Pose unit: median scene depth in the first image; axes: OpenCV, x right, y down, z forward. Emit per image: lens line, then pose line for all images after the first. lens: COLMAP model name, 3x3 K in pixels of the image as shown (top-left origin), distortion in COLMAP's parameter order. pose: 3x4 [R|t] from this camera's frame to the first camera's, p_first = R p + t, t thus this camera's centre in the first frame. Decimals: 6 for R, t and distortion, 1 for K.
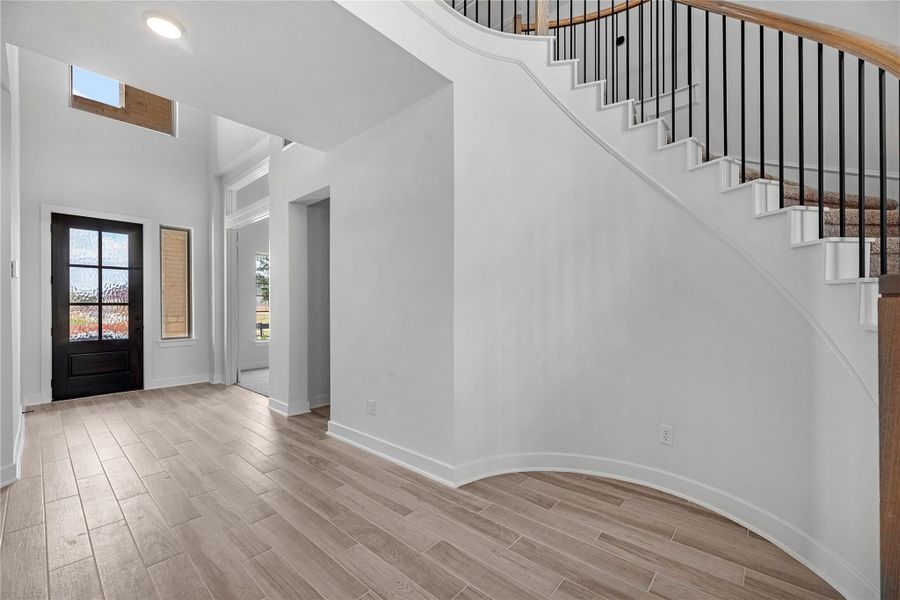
lens RADIAL K [[366.0, 0, 447.0], [0, 366.0, 306.1], [0, 0, 1]] dist [-0.001083, 0.000486]
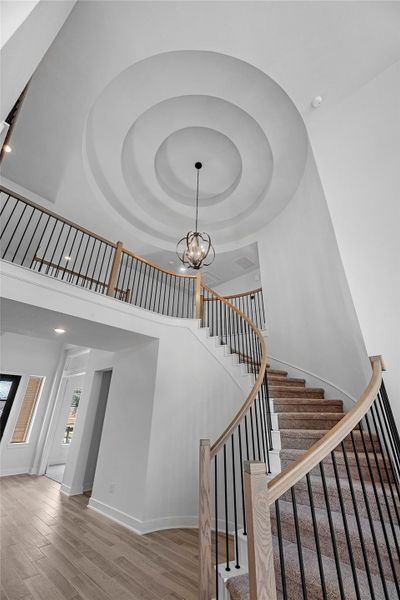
lens RADIAL K [[244.0, 0, 204.4], [0, 244.0, 298.8], [0, 0, 1]] dist [-0.001083, 0.000486]
pose [[0.999824, 0.005861, -0.017843, 0.352437], [-0.012888, 0.905159, -0.424877, -0.106093], [0.013661, 0.425032, 0.905075, -0.698717]]
